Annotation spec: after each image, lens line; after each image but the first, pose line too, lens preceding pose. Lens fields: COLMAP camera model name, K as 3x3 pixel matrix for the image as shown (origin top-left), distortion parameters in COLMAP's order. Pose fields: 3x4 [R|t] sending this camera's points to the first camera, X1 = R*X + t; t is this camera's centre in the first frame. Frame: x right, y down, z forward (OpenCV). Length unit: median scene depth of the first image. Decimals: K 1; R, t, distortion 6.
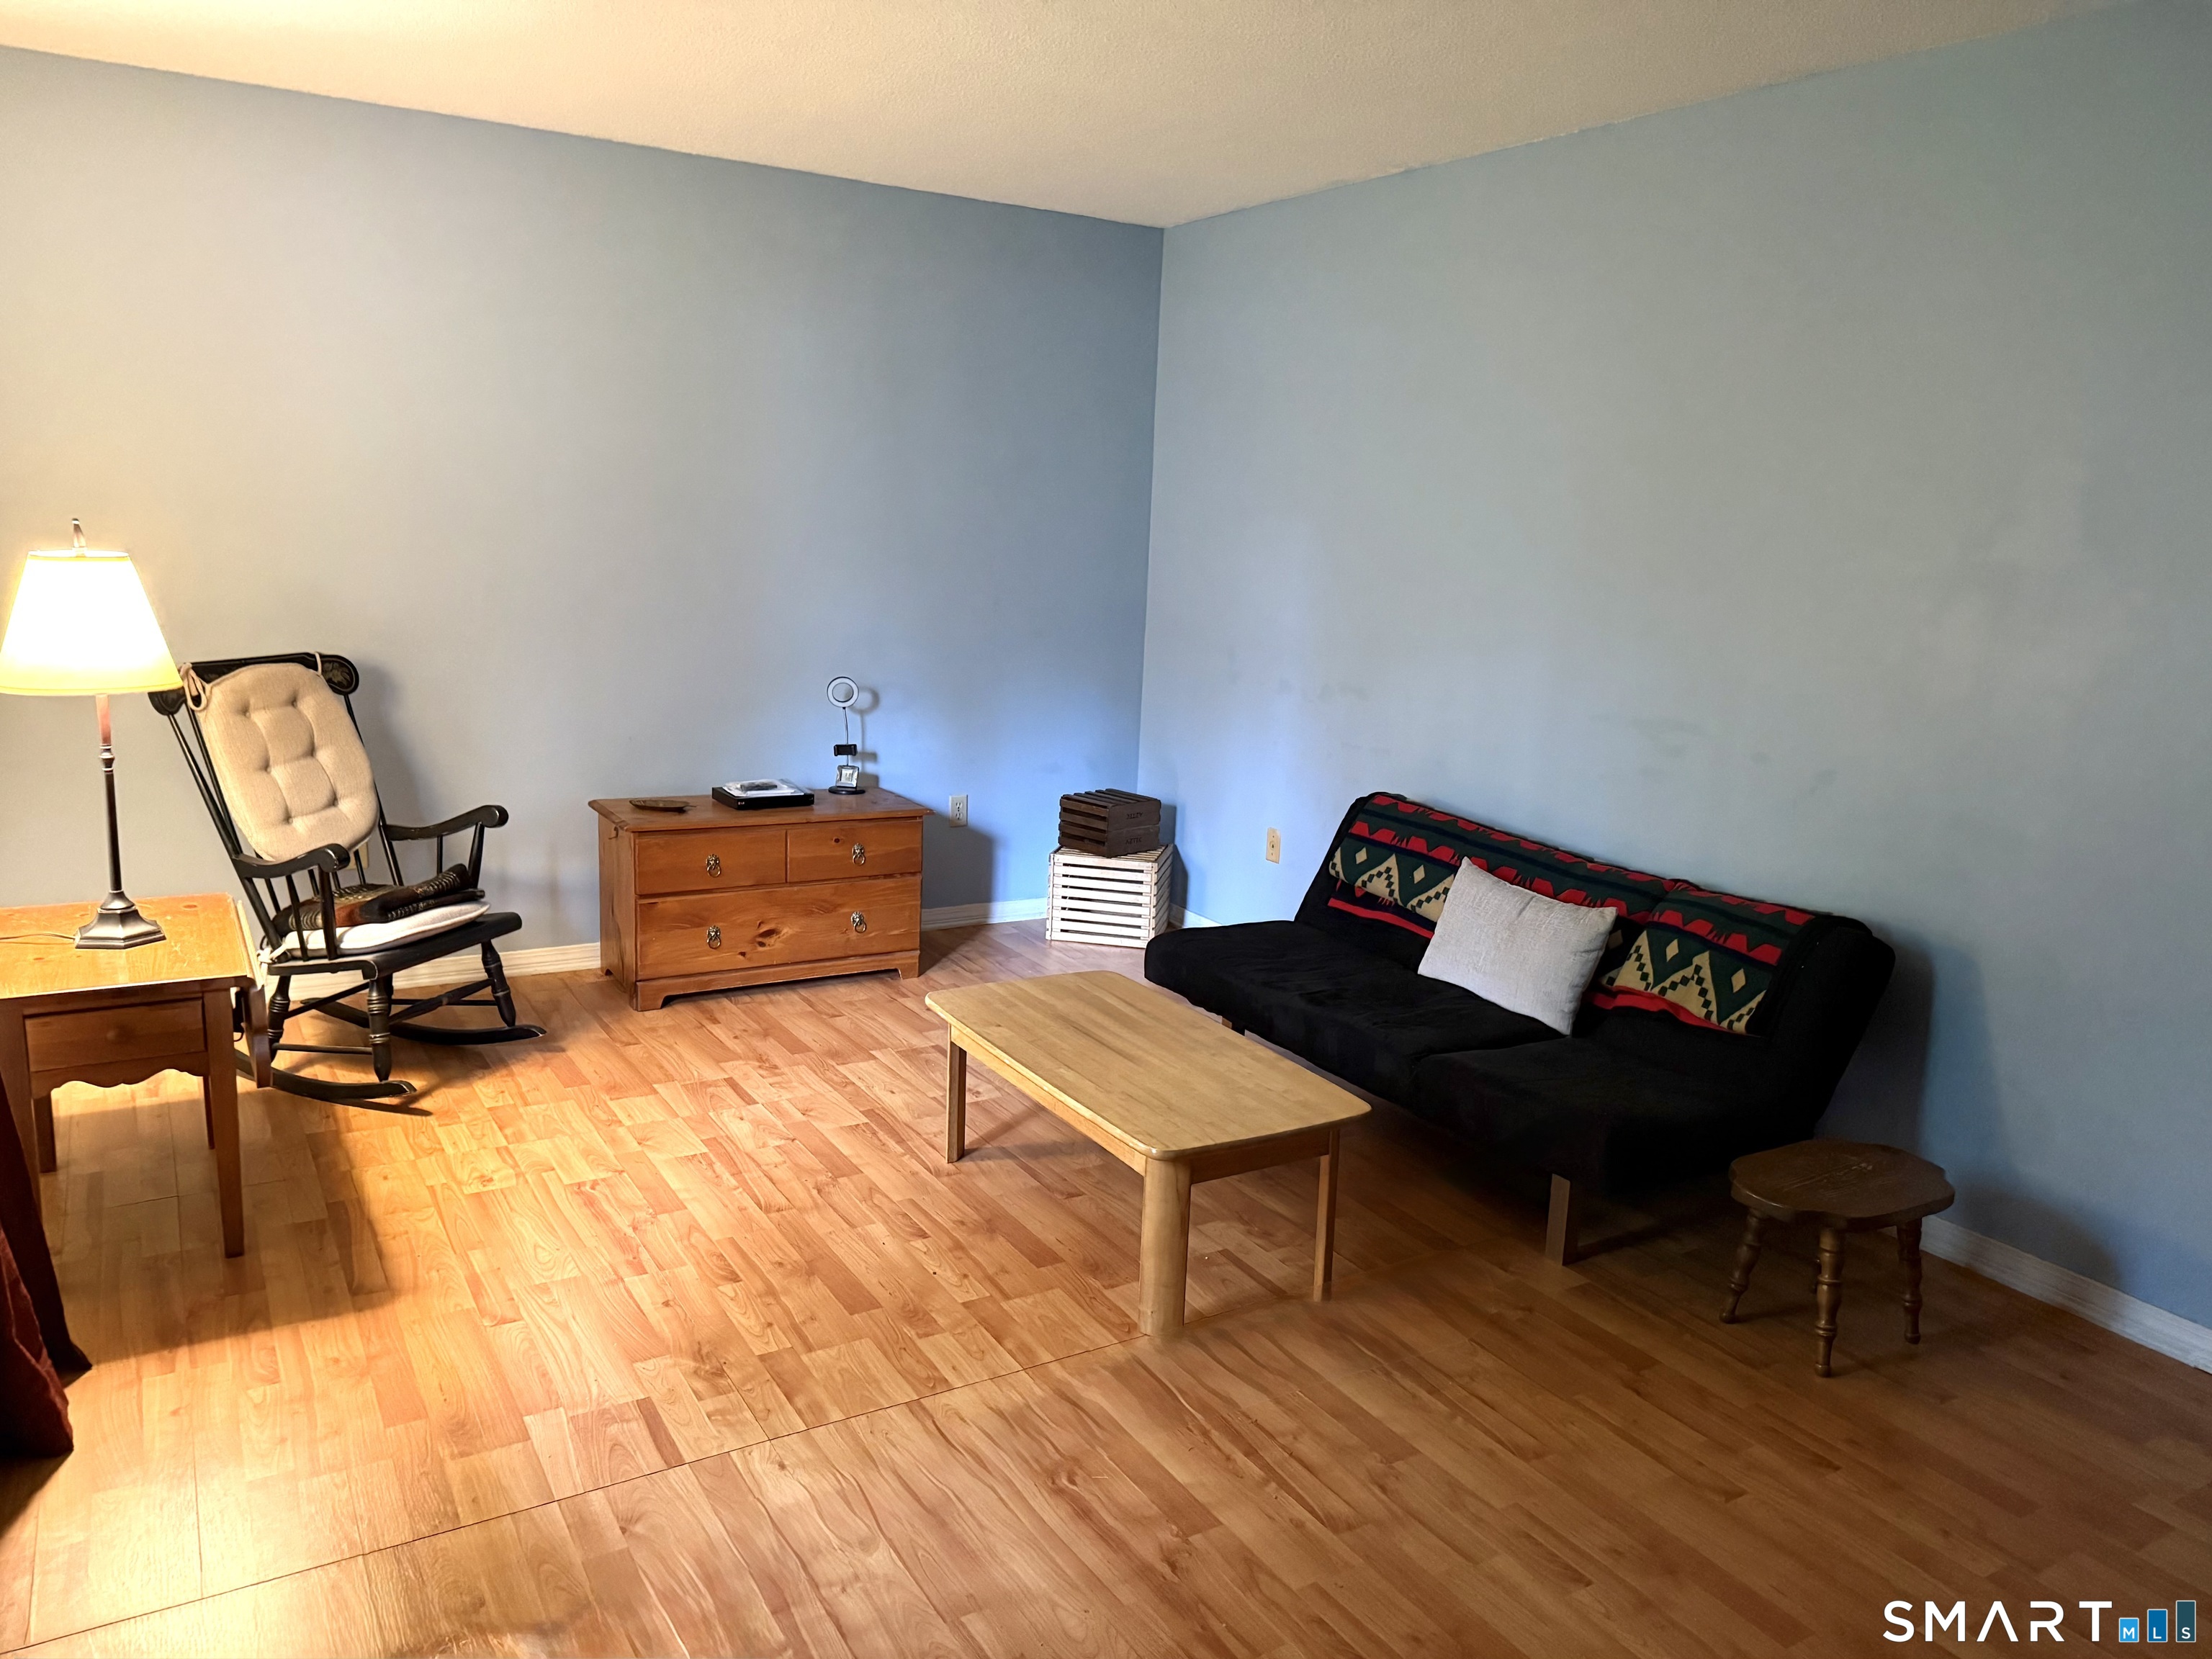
lens RADIAL K [[1573.1, 0, 1106.0], [0, 1573.1, 829.5], [0, 0, 1]] dist [0.132778, -0.125540]
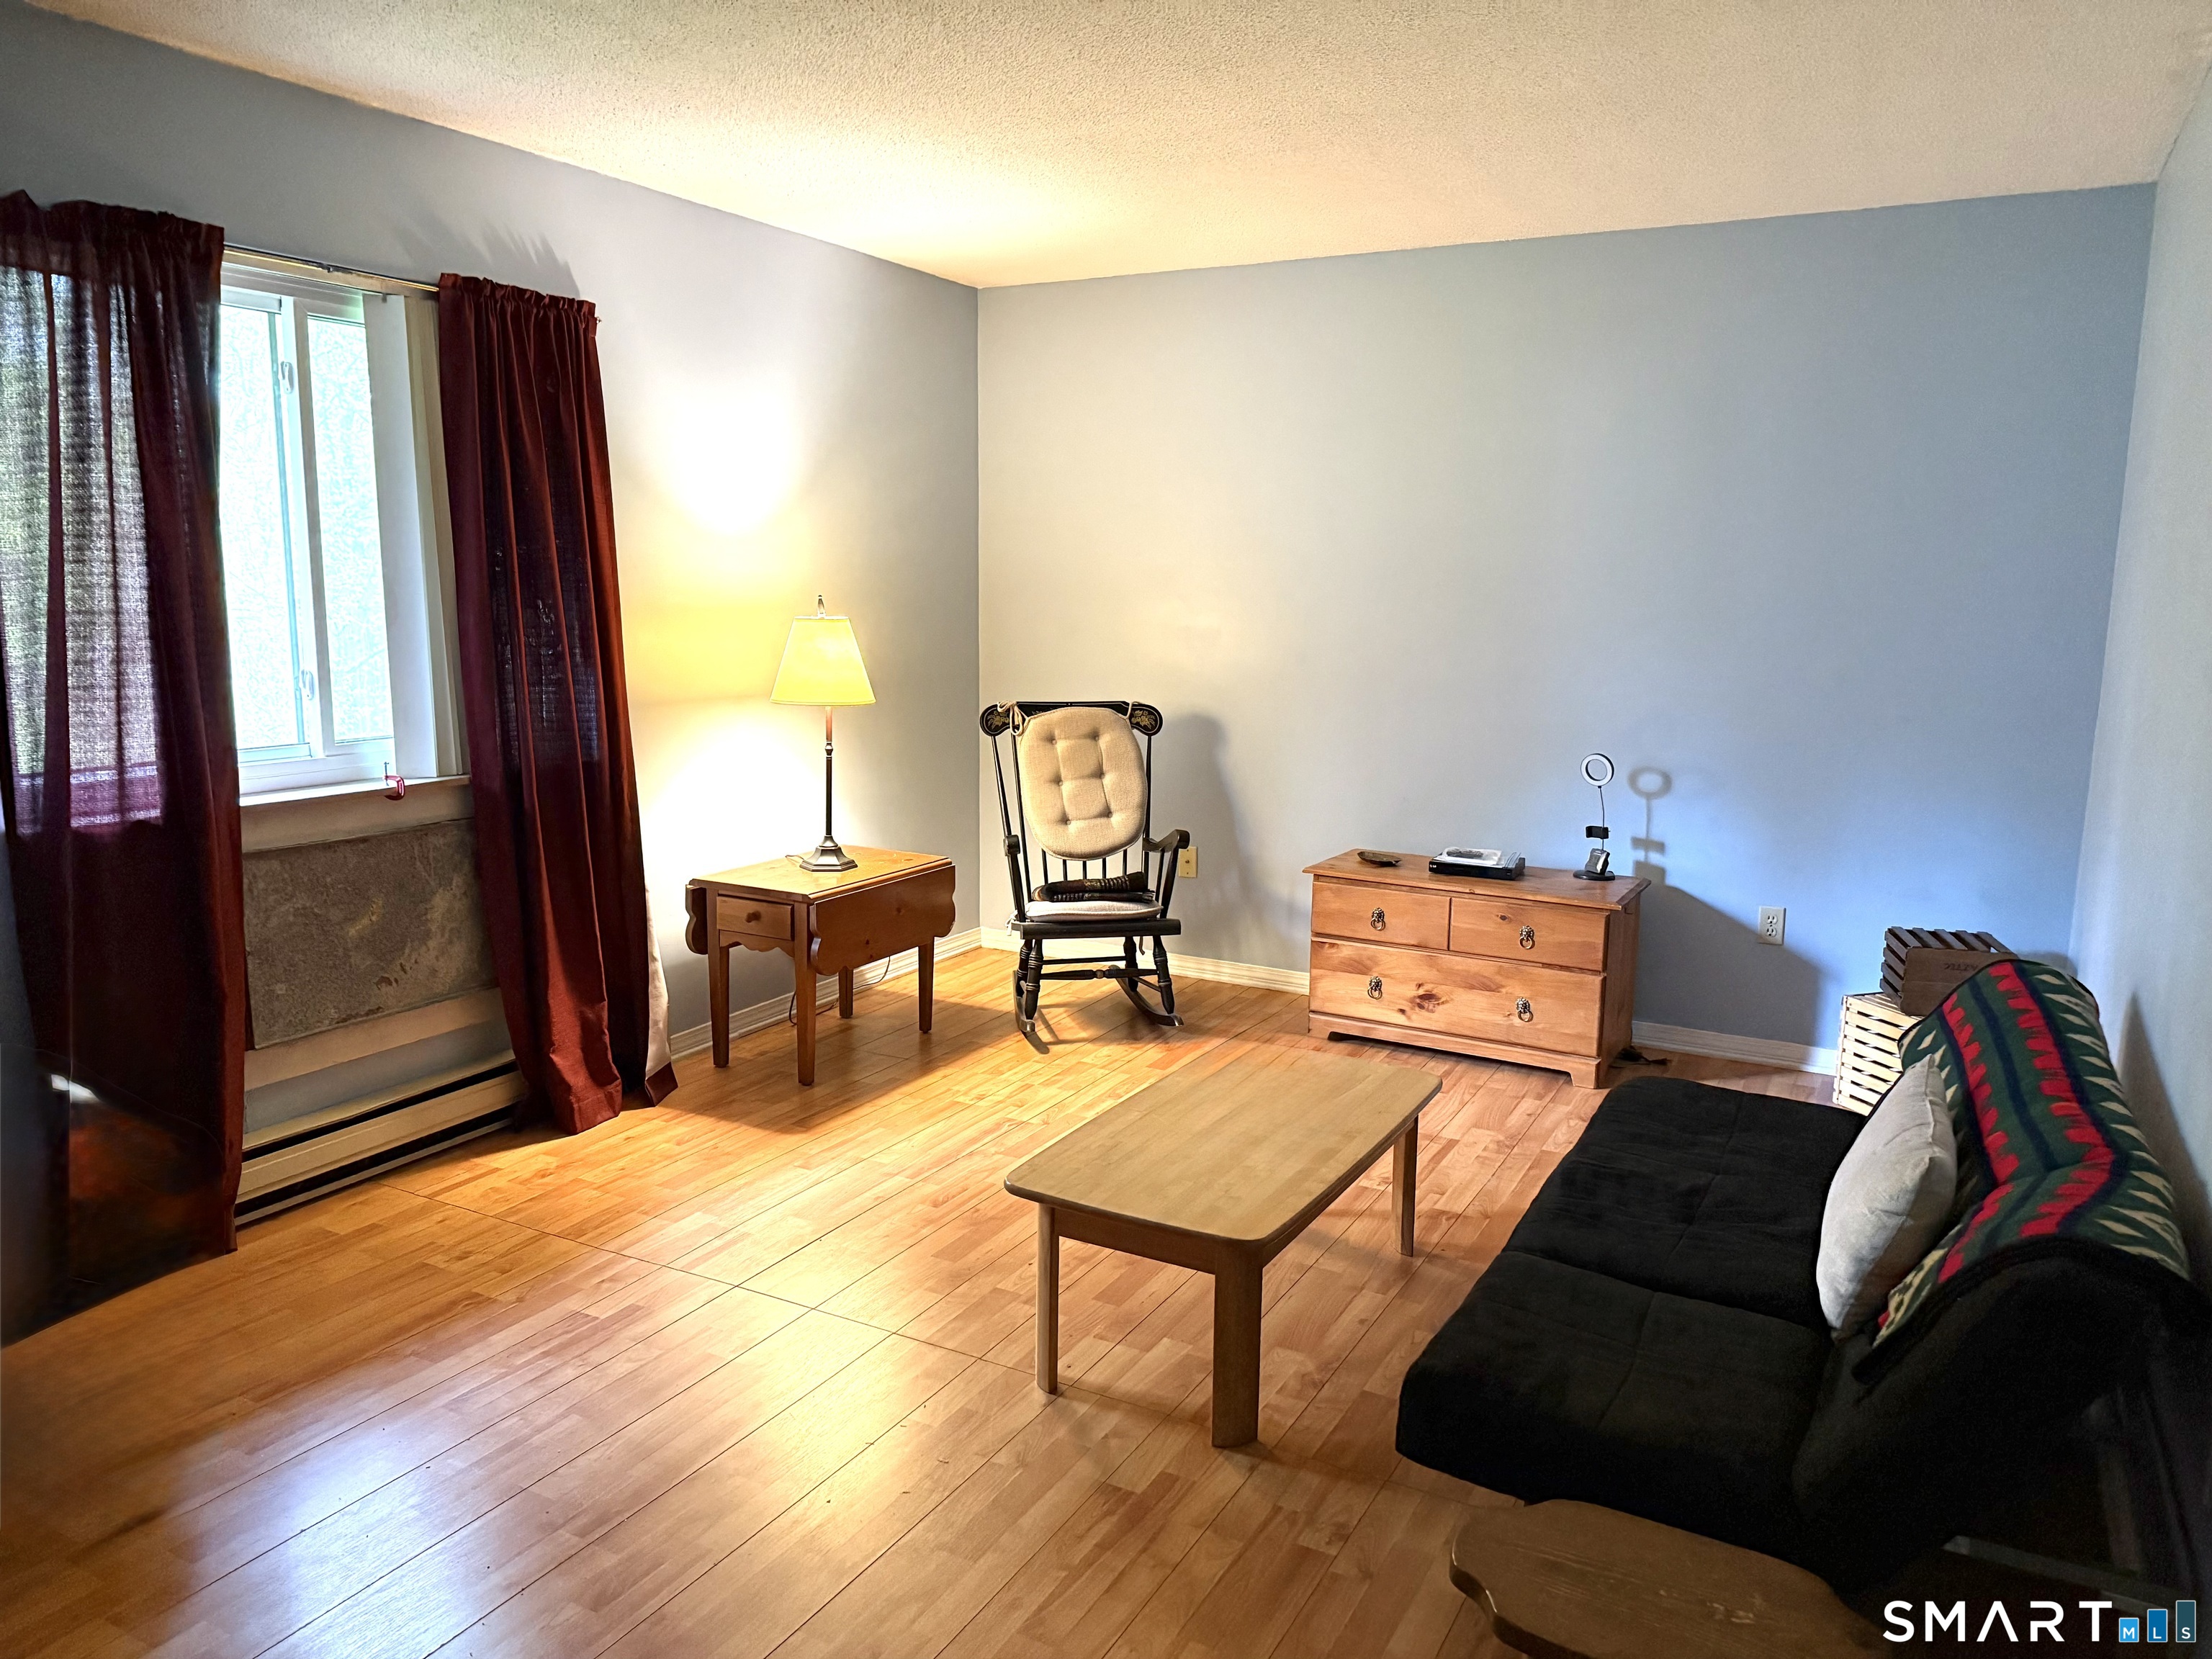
lens RADIAL K [[1573.1, 0, 1106.0], [0, 1573.1, 829.5], [0, 0, 1]] dist [0.132778, -0.125540]
pose [[0.496488, 0.101320, -0.862110, 0.617773], [-0.160799, 0.986711, 0.023360, -0.034123], [0.853020, 0.127028, 0.506182, 0.349742]]
